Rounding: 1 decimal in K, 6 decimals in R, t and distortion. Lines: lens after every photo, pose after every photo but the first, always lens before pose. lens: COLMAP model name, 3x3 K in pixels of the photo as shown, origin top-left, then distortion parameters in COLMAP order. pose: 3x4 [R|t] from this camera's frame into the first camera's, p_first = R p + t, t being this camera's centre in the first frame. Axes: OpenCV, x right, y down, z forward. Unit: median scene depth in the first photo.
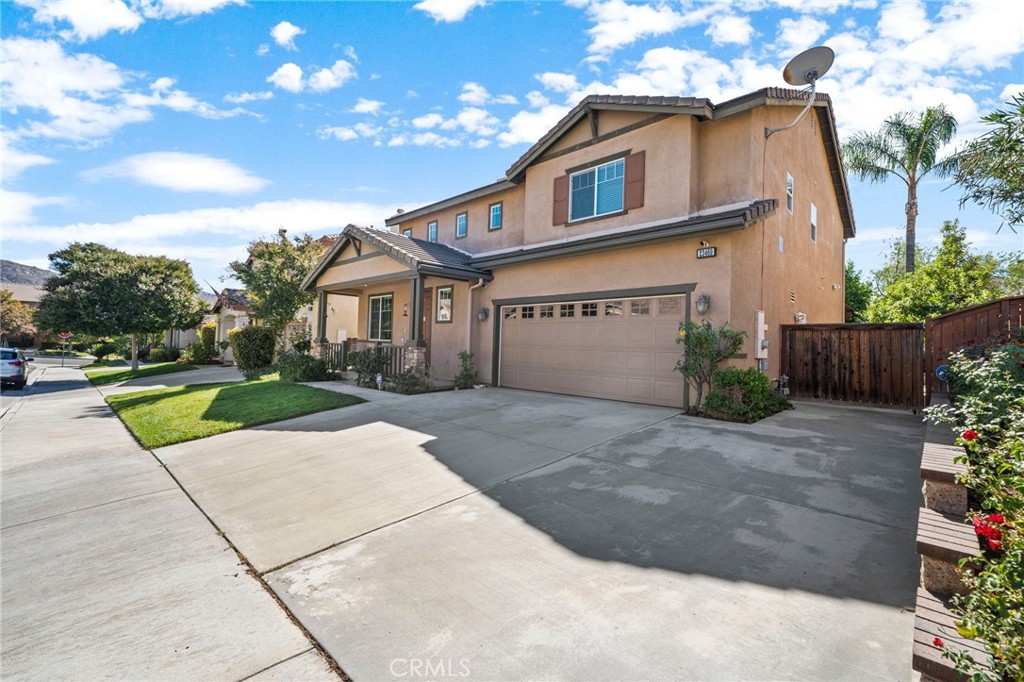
lens RADIAL K [[420.8, 0, 512.0], [0, 420.8, 341.0], [0, 0, 1]] dist [-0.000582, -0.000038]
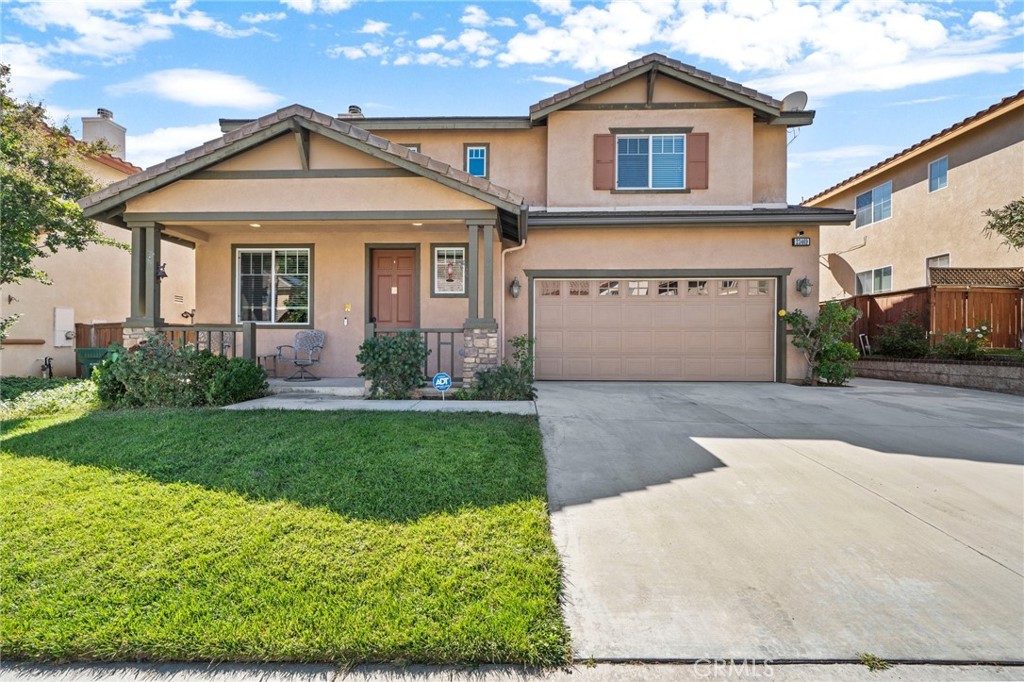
lens RADIAL K [[419.8, 0, 495.0], [0, 419.8, 347.9], [0, 0, 1]] dist [-0.001678, -0.000382]
pose [[0.756065, -0.029990, 0.653809, -0.646885], [0.009241, 0.999339, 0.035152, 0.019262], [-0.654431, -0.020536, 0.755843, 0.490109]]
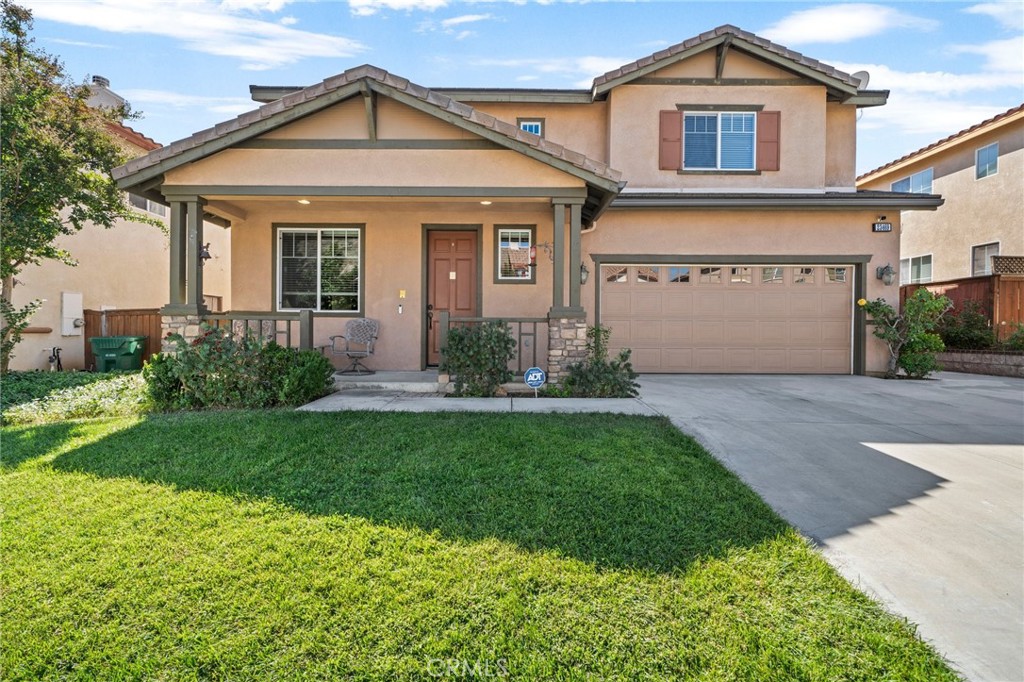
lens RADIAL K [[422.2, 0, 495.4], [0, 422.2, 337.8], [0, 0, 1]] dist [-0.001642, 0.000164]
pose [[0.732614, -0.033438, 0.679822, -0.718250], [0.006089, 0.999075, 0.042579, 0.013808], [-0.680617, -0.027054, 0.732140, 0.630069]]
